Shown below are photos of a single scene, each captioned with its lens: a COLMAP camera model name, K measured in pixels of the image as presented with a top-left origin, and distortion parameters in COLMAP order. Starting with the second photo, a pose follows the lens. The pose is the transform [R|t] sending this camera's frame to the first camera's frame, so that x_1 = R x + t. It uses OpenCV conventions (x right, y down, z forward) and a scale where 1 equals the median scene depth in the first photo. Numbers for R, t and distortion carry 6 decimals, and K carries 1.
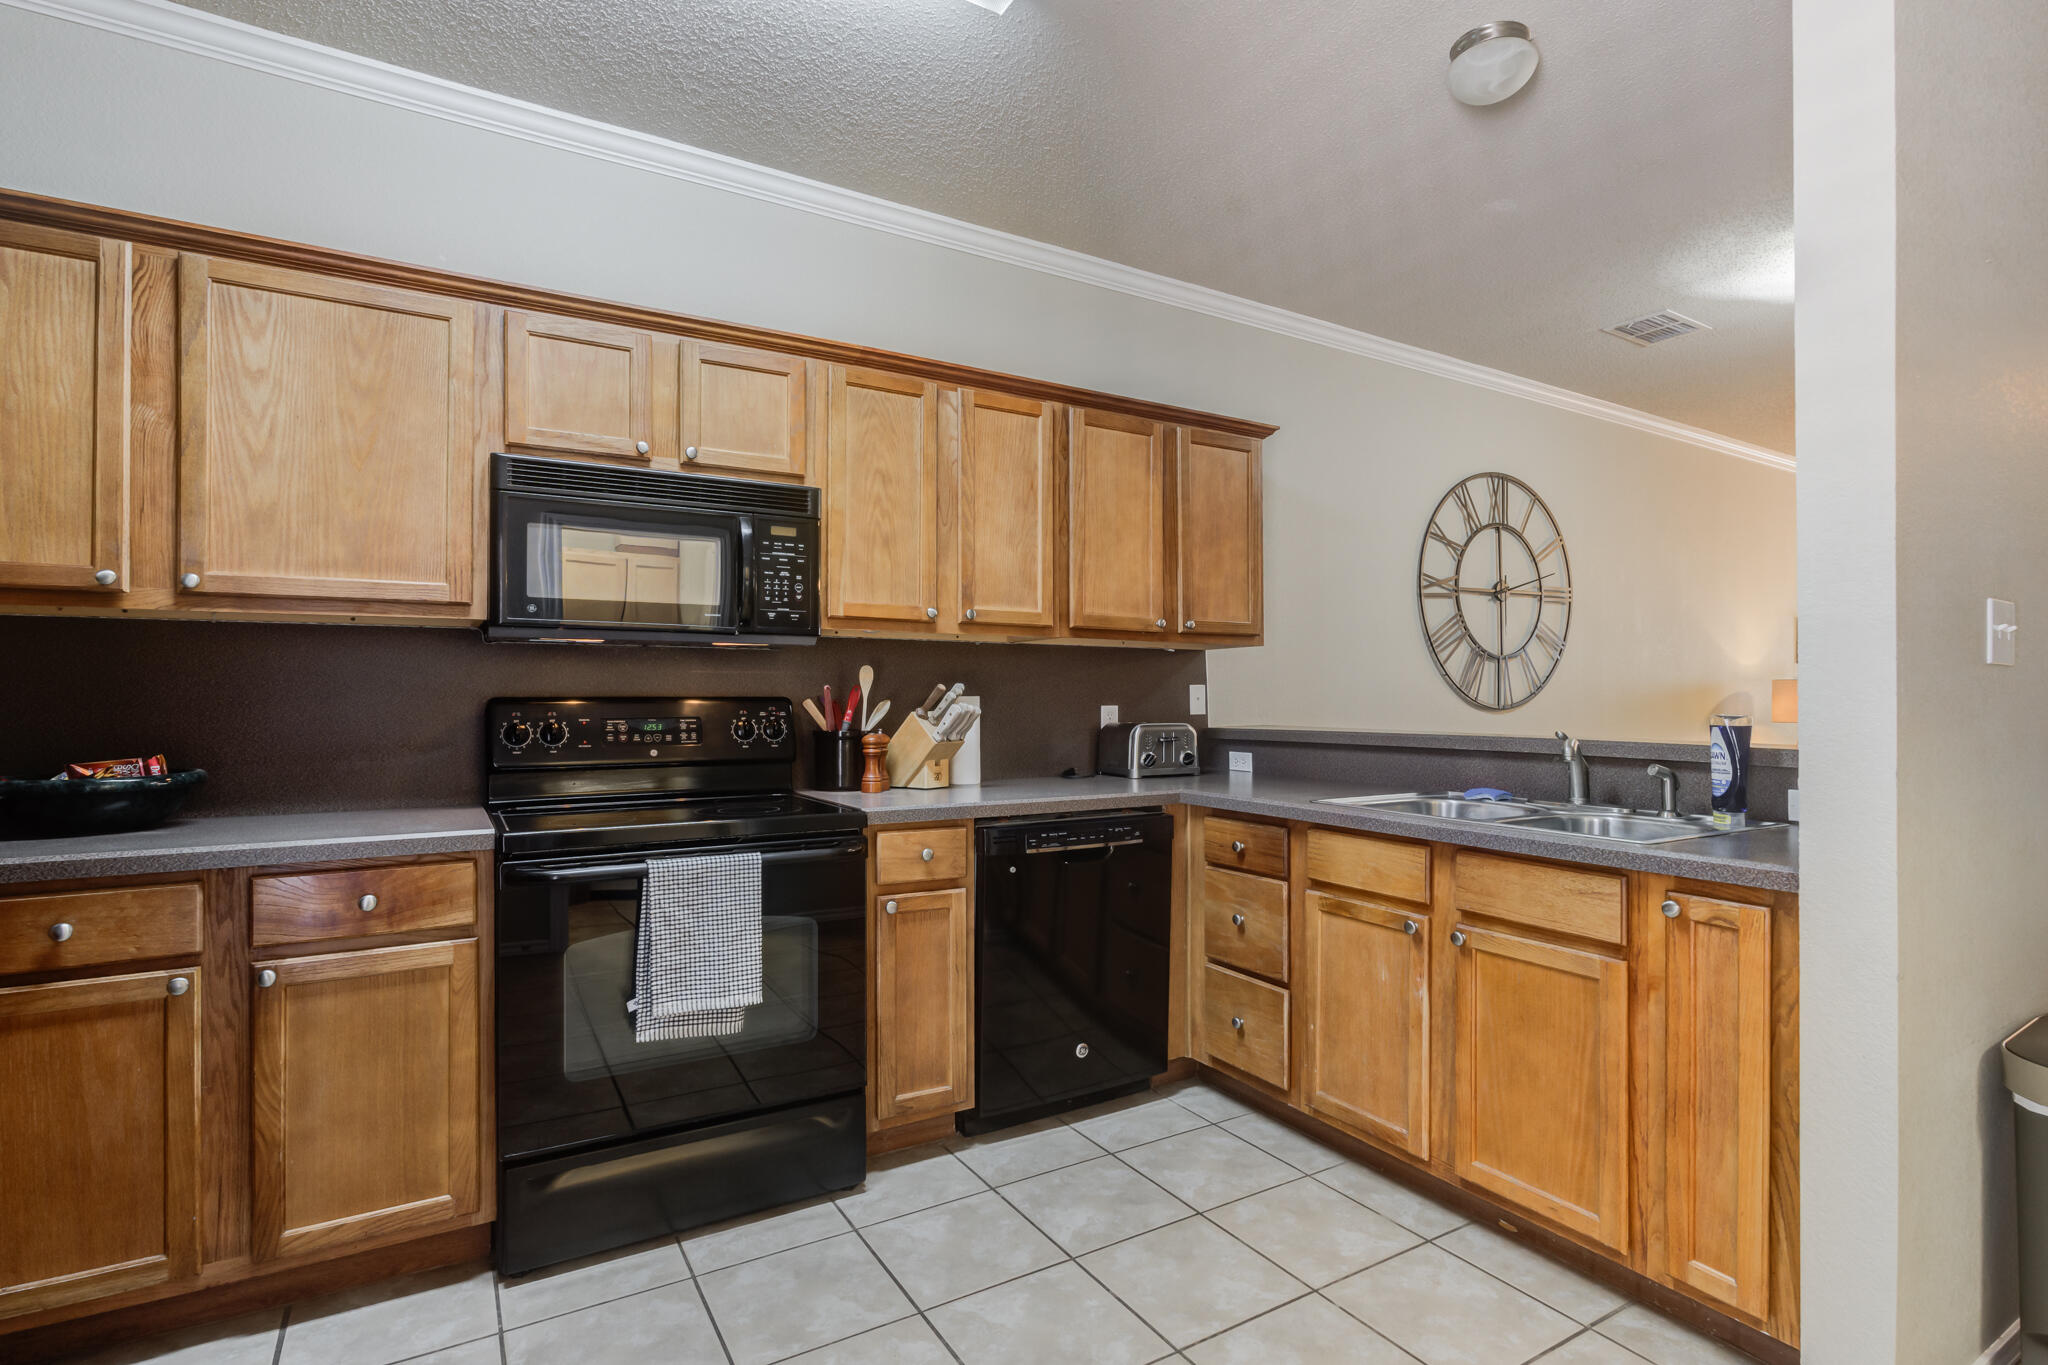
lens RADIAL K [[957.8, 0, 1050.5], [0, 957.8, 702.2], [0, 0, 1]] dist [0.006998, 0.000085]
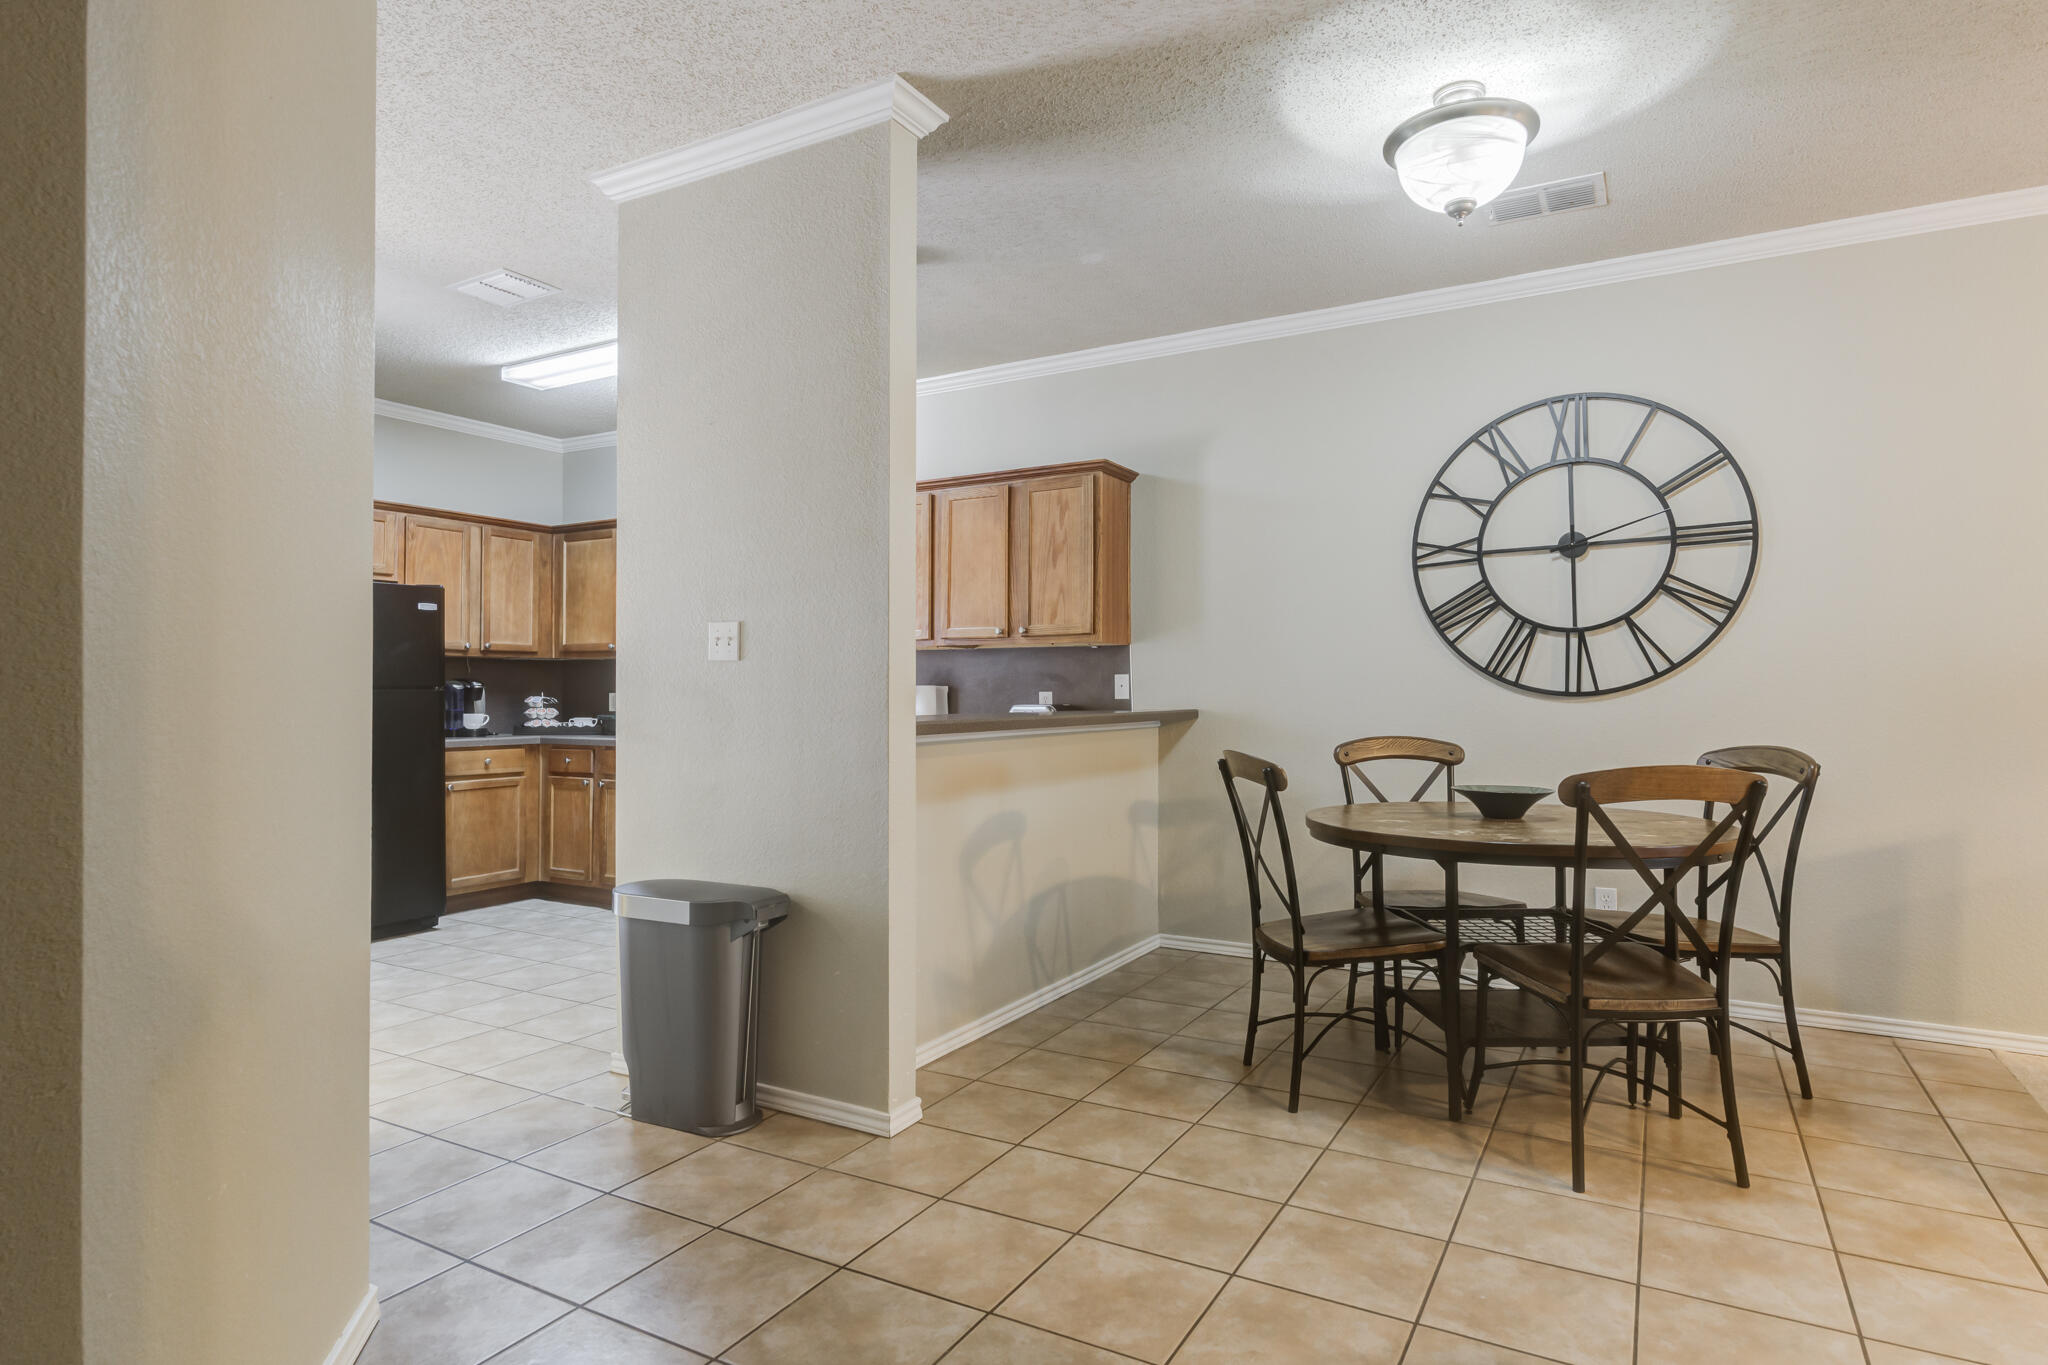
lens RADIAL K [[1113.2, 0, 1013.2], [0, 1113.2, 684.5], [0, 0, 1]] dist [-0.008130, 0.001121]
pose [[0.486861, -0.009510, -0.873428, 1.858393], [-0.003443, 0.999912, -0.012807, 0.018196], [0.873473, 0.009243, 0.486785, 0.308570]]
